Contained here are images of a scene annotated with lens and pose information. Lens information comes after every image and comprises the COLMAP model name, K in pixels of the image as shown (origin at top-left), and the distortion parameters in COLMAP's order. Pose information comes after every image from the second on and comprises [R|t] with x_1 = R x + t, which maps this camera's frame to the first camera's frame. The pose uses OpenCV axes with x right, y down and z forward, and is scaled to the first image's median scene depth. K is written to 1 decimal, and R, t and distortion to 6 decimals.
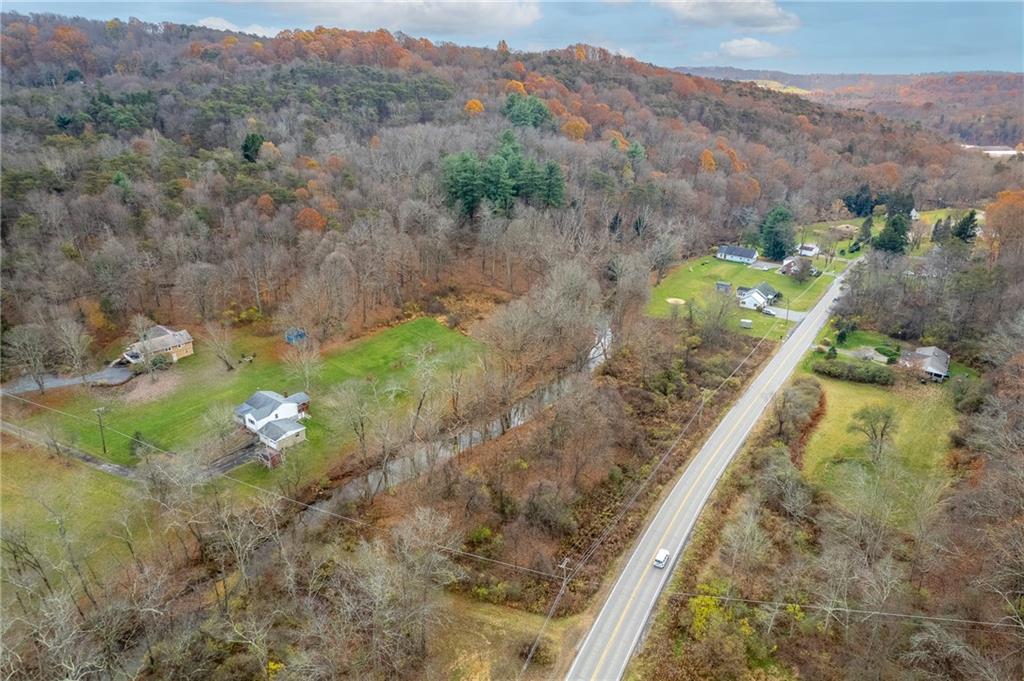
lens RADIAL K [[653.4, 0, 510.5], [0, 653.4, 345.0], [0, 0, 1]] dist [-0.075051, 0.068893]
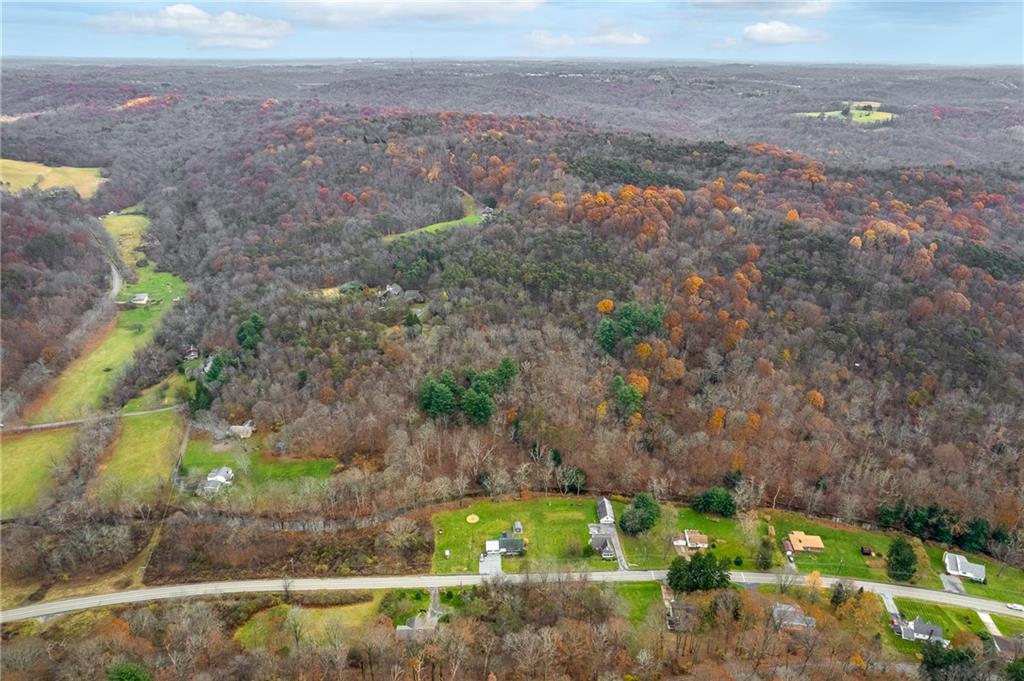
lens RADIAL K [[653.4, 0, 510.5], [0, 653.4, 345.0], [0, 0, 1]] dist [-0.075051, 0.068893]
pose [[0.617028, 0.307463, -0.724391, 1.605789], [-0.300033, 0.942899, 0.144643, -0.868994], [0.727500, 0.128093, 0.674044, 0.016580]]
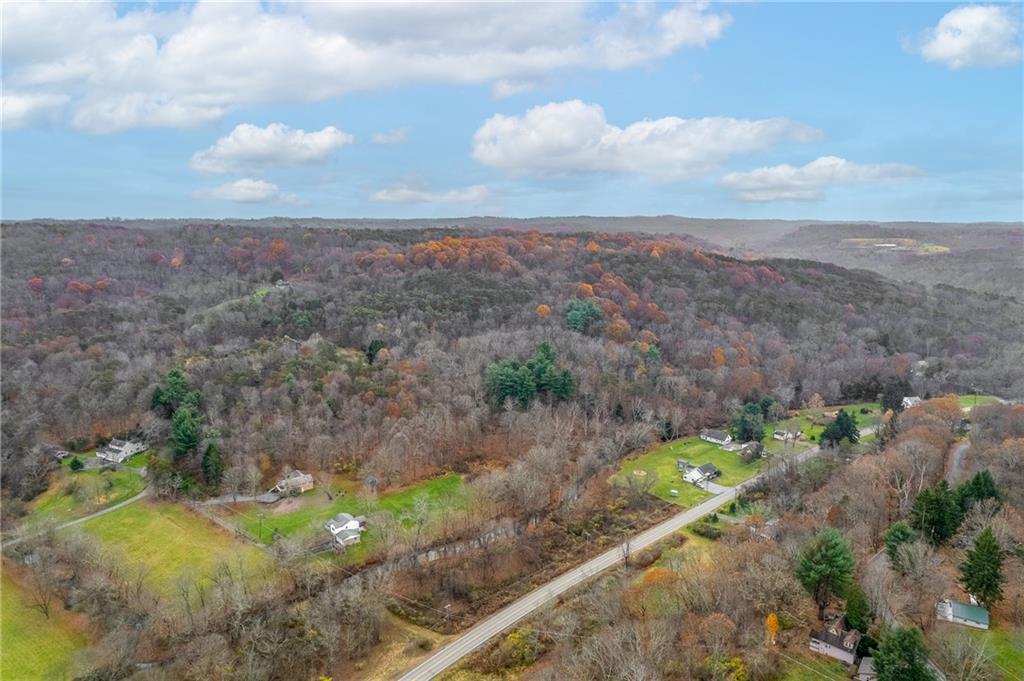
lens RADIAL K [[653.4, 0, 510.5], [0, 653.4, 345.0], [0, 0, 1]] dist [-0.075051, 0.068893]
pose [[0.974997, 0.023769, -0.220942, 0.365357], [-0.070176, 0.976317, -0.204649, -0.039340], [0.210845, 0.215037, 0.953574, -0.576944]]
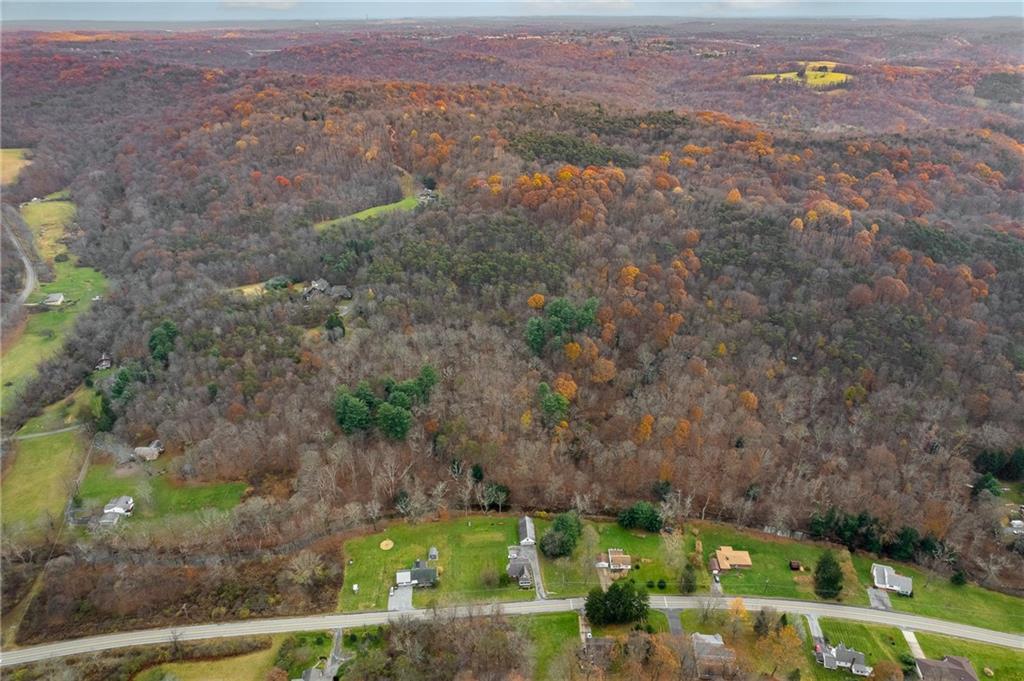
lens RADIAL K [[640.0, 0, 512.0], [0, 640.0, 340.5], [0, 0, 1]] dist [-0.079548, 0.075145]
pose [[0.653908, 0.328980, -0.681305, 1.556390], [-0.278154, 0.941982, 0.187884, -1.039637], [0.703588, 0.066649, 0.707476, 0.241857]]
